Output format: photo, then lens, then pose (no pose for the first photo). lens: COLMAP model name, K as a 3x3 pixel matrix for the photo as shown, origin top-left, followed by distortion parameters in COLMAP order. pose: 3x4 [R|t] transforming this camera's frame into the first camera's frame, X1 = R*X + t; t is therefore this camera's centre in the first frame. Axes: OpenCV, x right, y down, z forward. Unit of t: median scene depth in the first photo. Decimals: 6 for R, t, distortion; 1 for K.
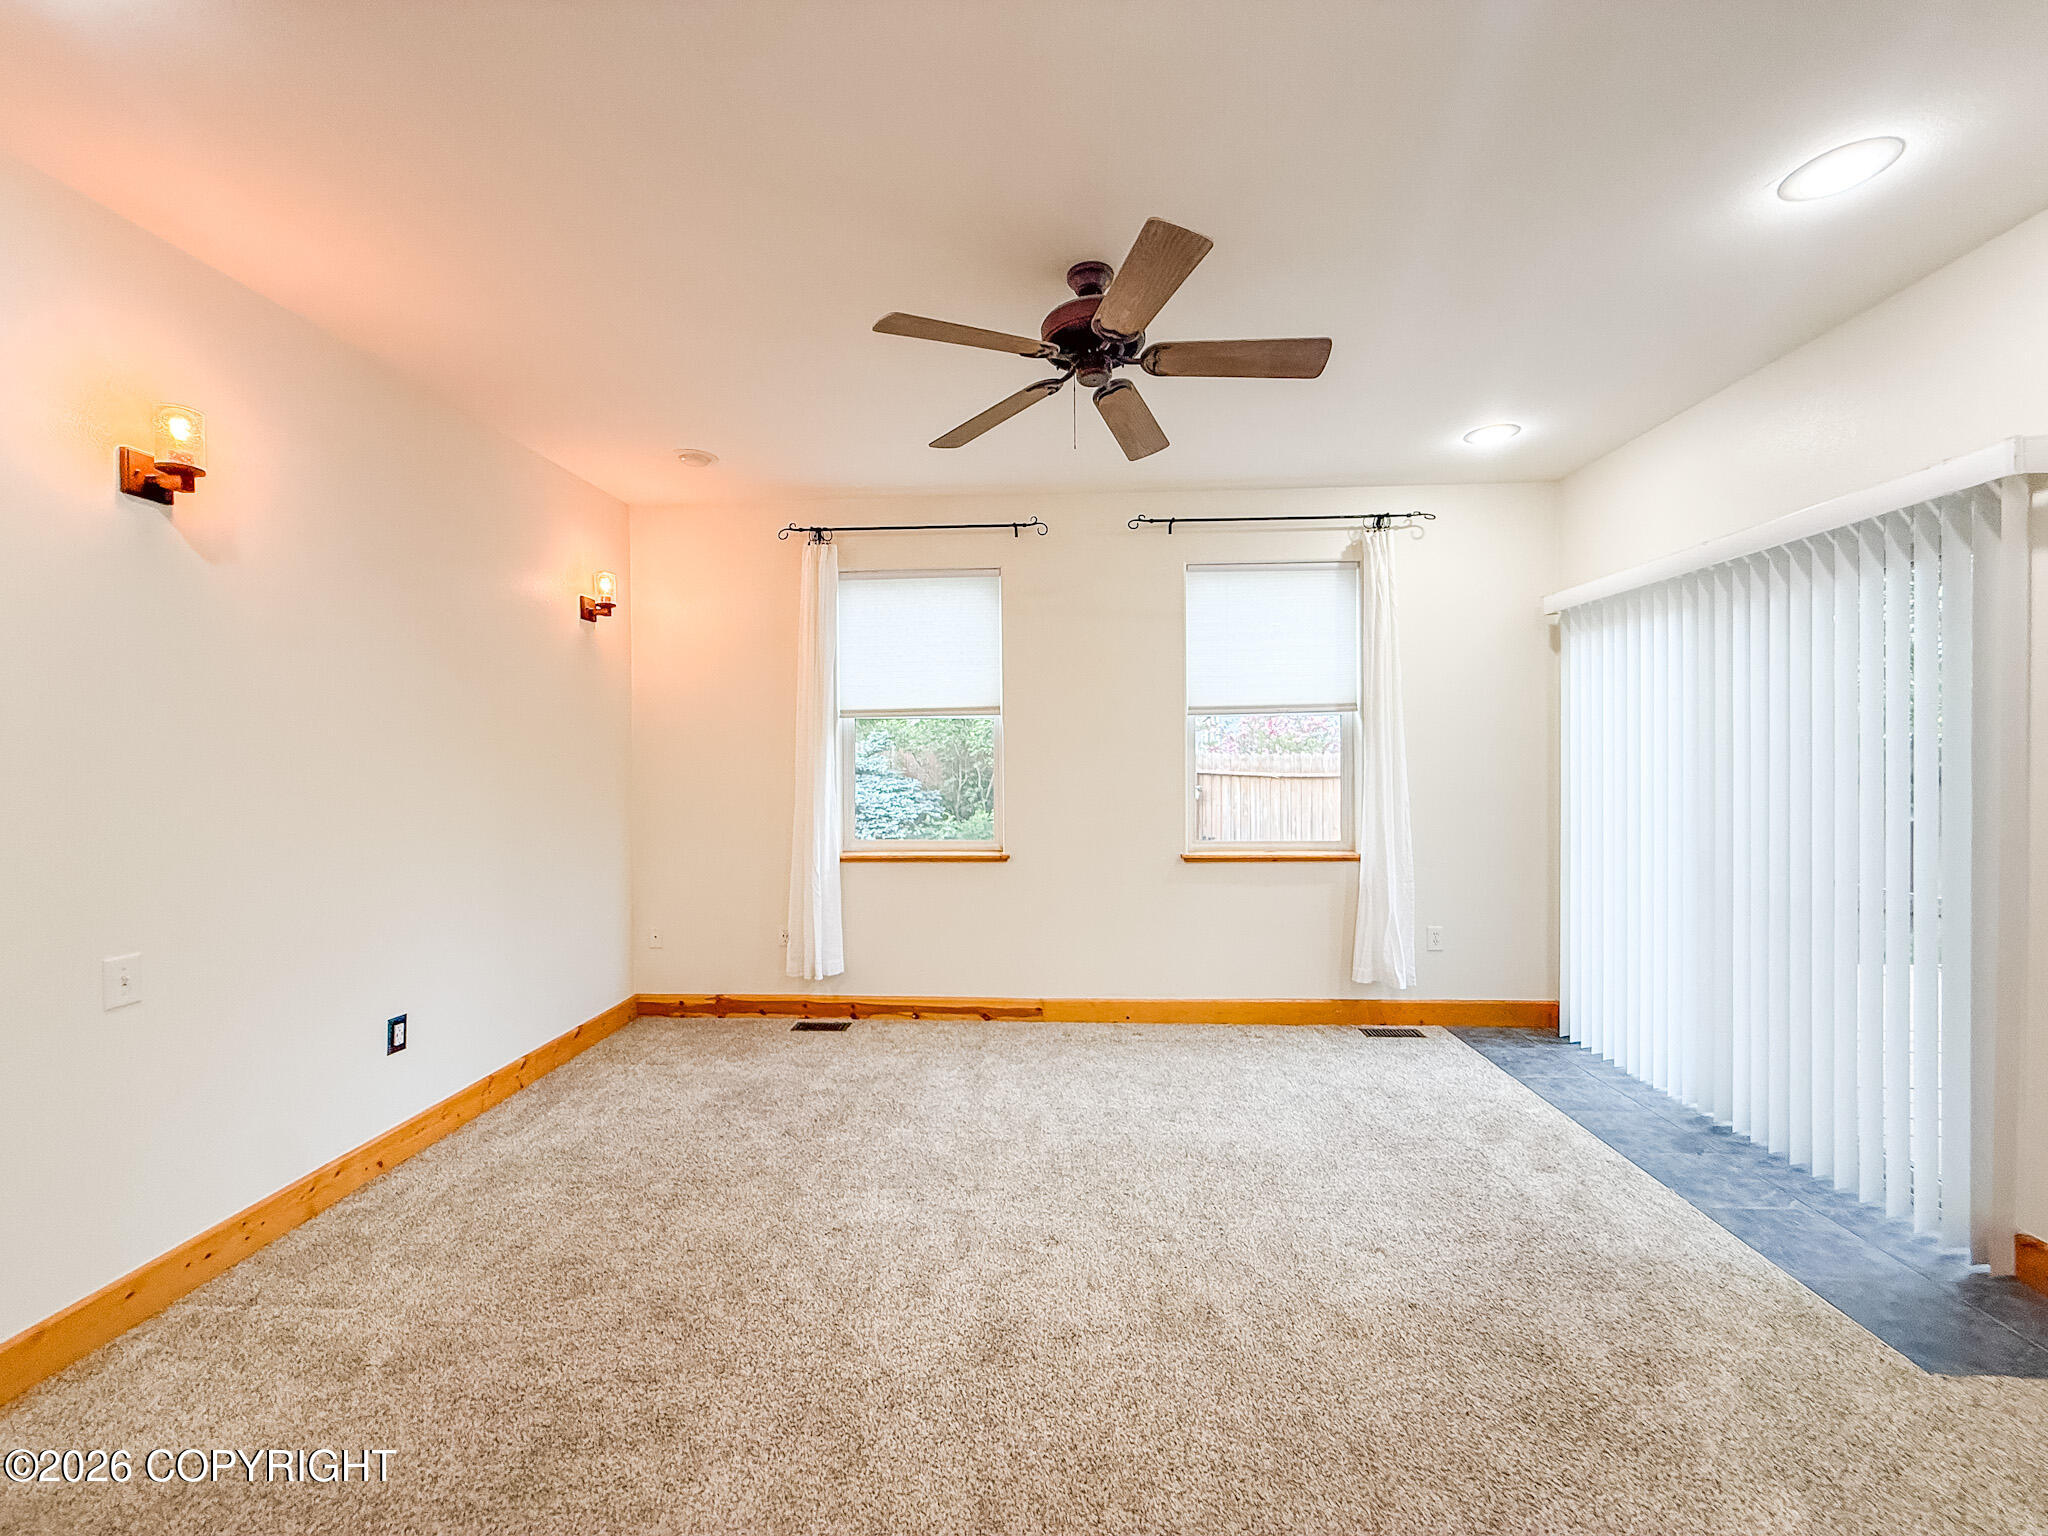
lens RADIAL K [[827.7, 0, 1024.0], [0, 827.7, 768.0], [0, 0, 1]] dist [0.000831, 0.000516]
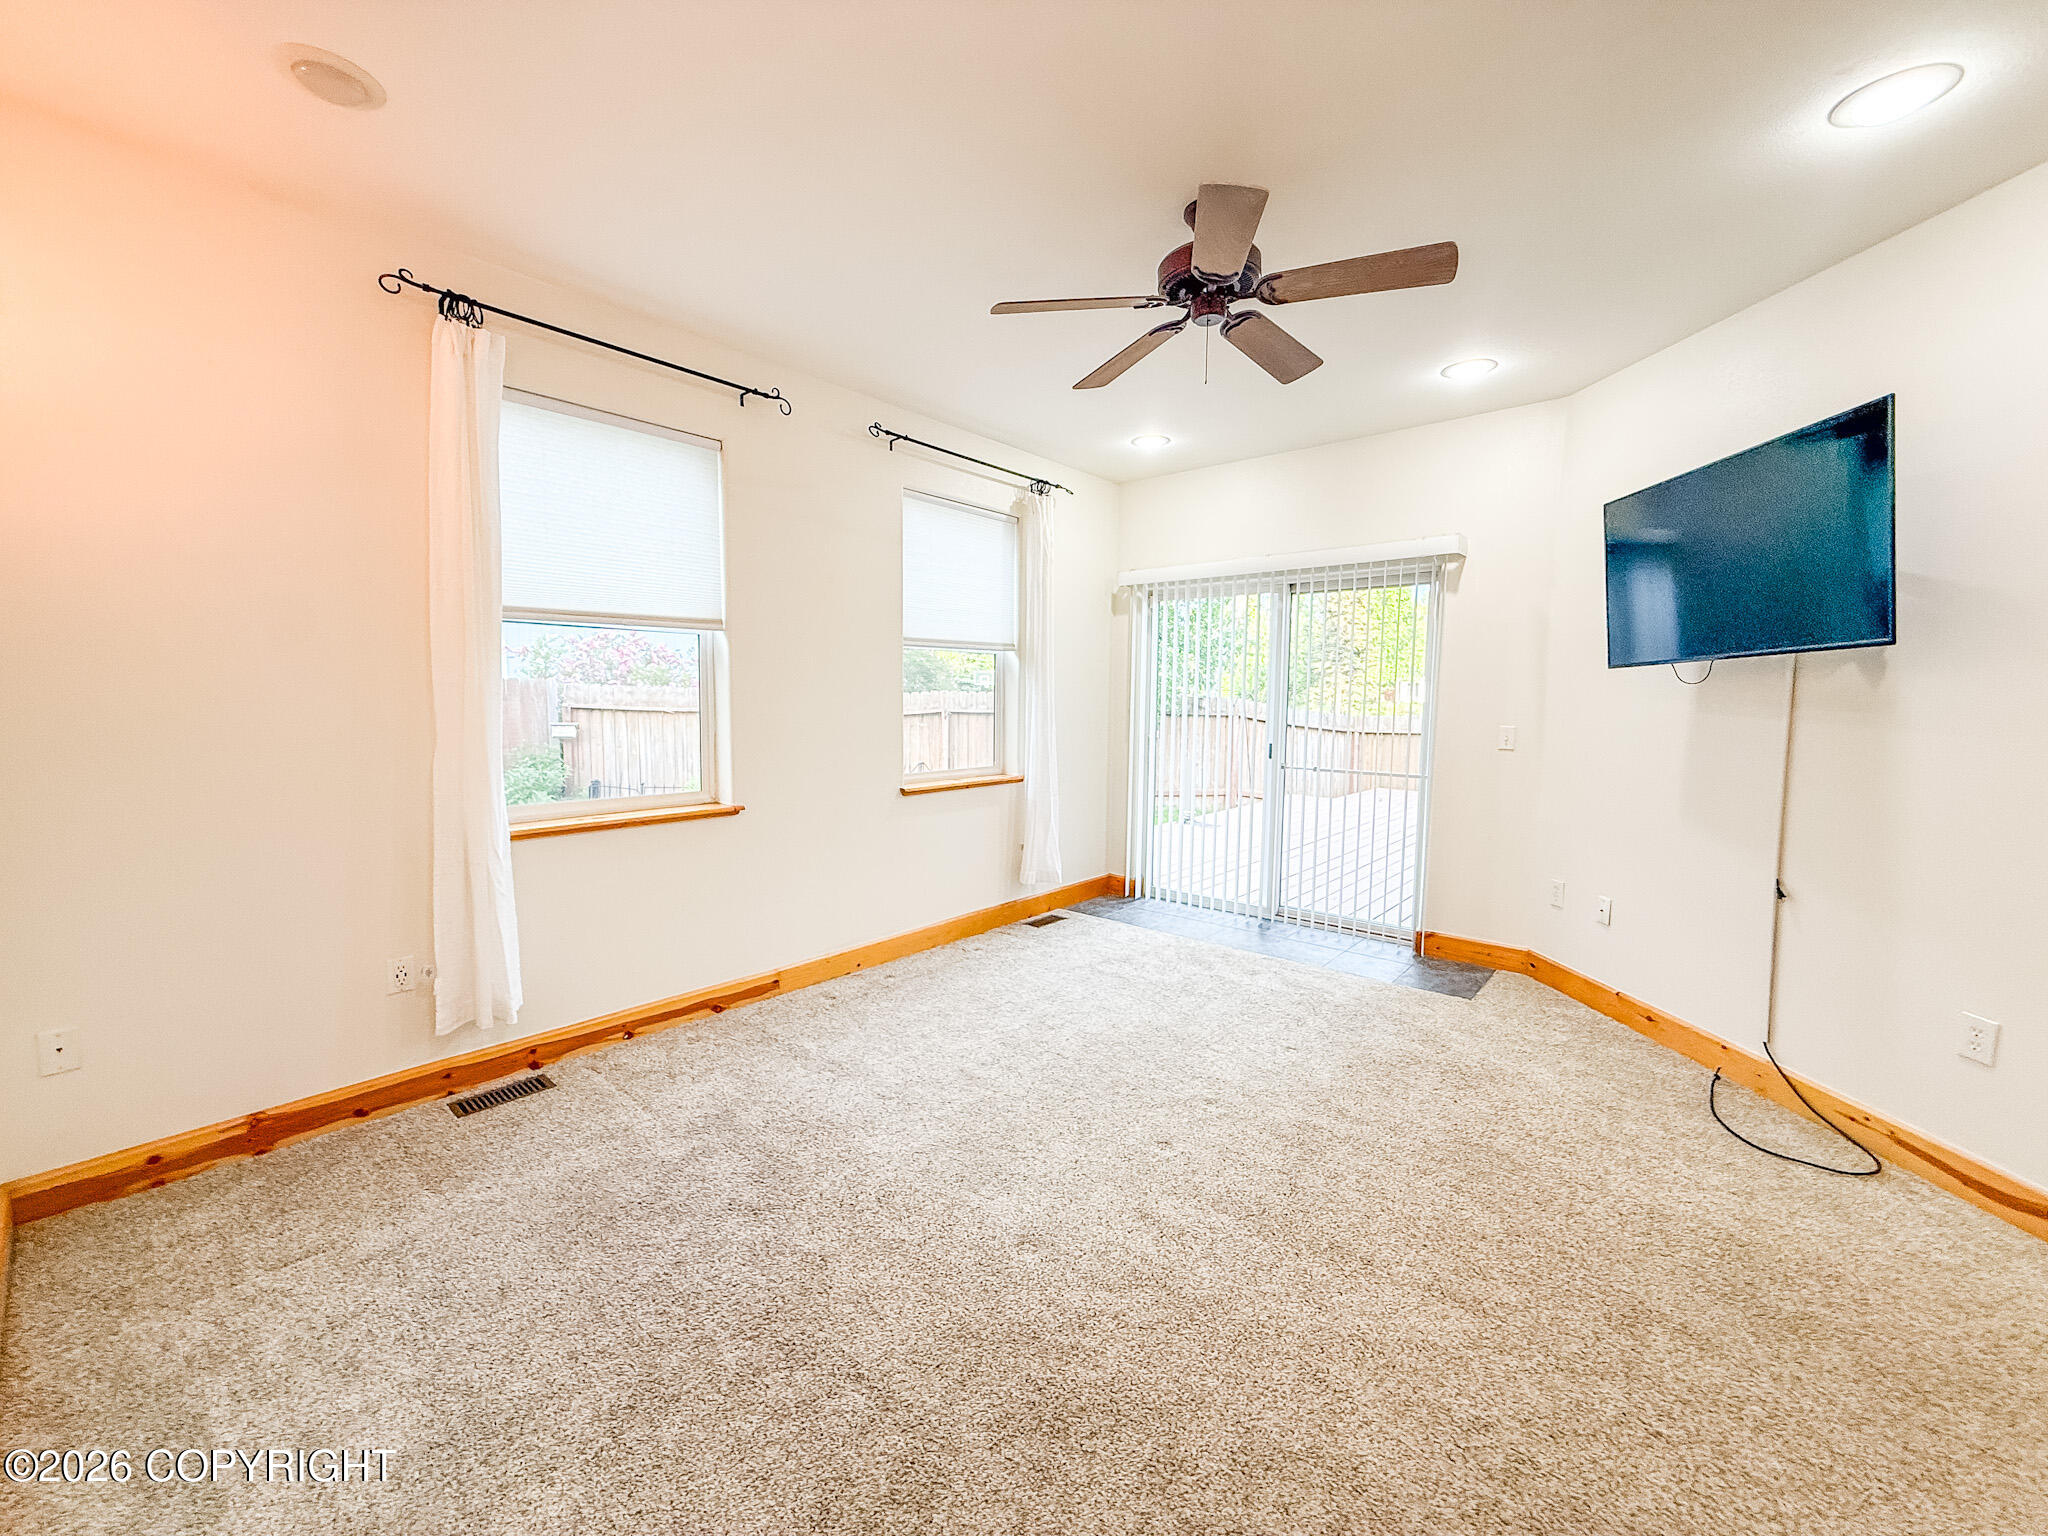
lens RADIAL K [[822.8, 0, 1024.0], [0, 822.8, 768.0], [0, 0, 1]] dist [-0.001654, -0.000188]
pose [[0.601996, -0.056870, 0.796471, -0.499639], [-0.005071, 0.997168, 0.075032, 0.006167], [-0.798483, -0.049208, 0.600003, 0.300164]]
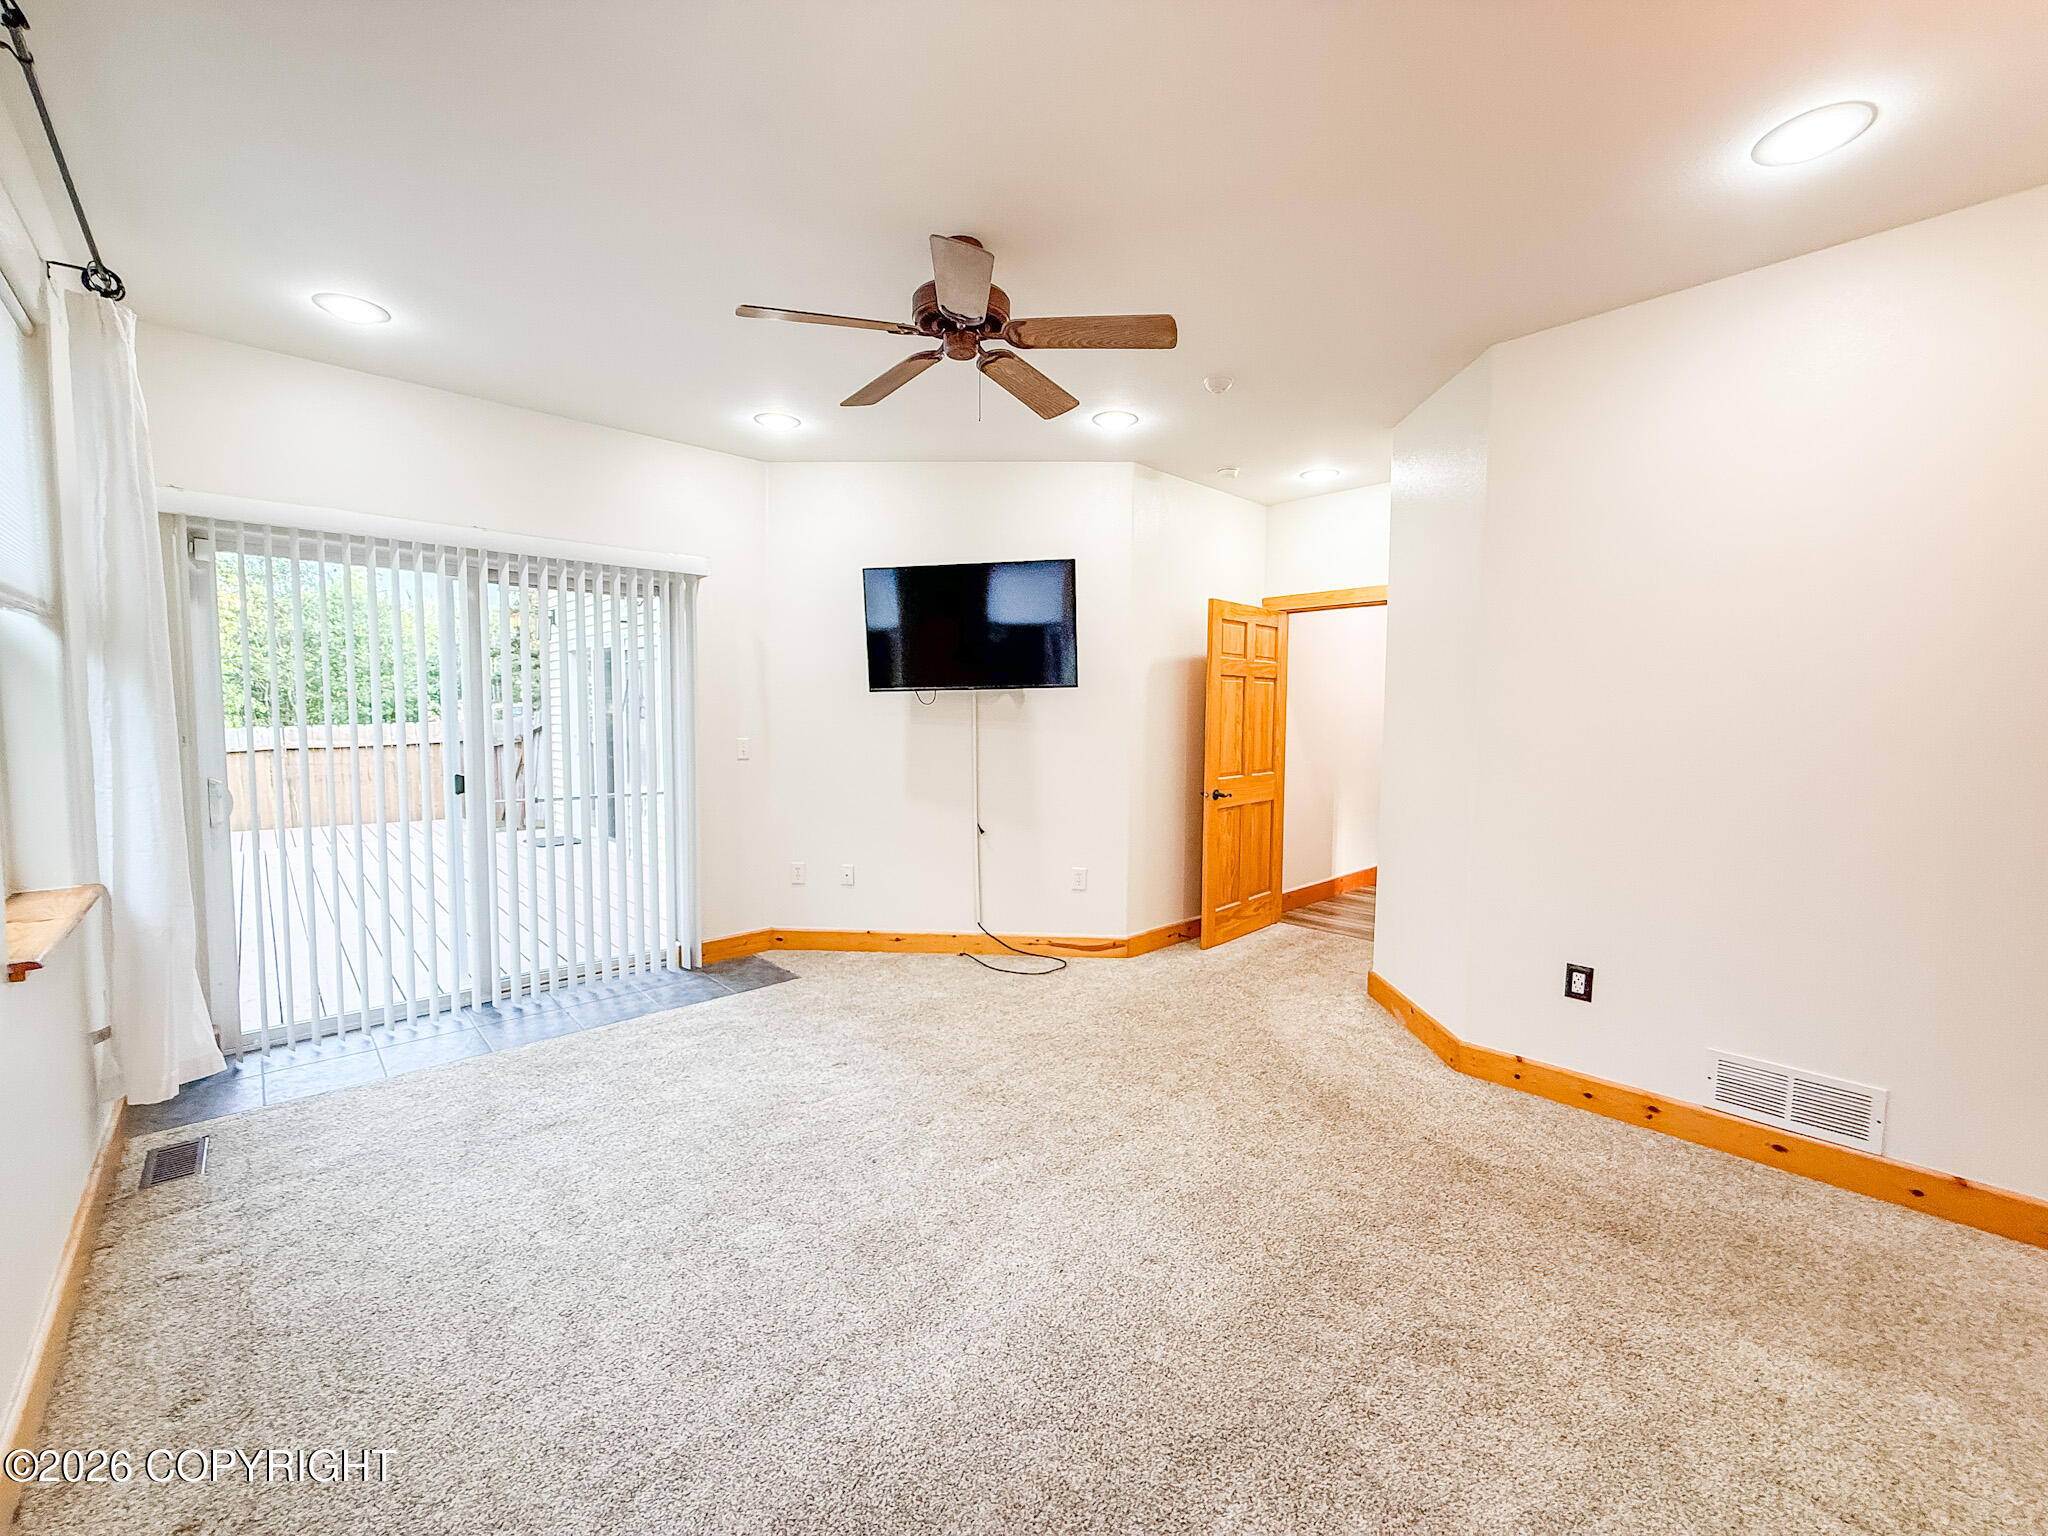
lens RADIAL K [[814.0, 0, 1037.6], [0, 814.0, 746.5], [0, 0, 1]] dist [0.000012, -0.000004]
pose [[-0.739011, -0.026387, 0.673177, -0.402121], [0.004572, 0.999013, 0.044178, -0.008155], [-0.673678, 0.035726, -0.738161, 0.962392]]
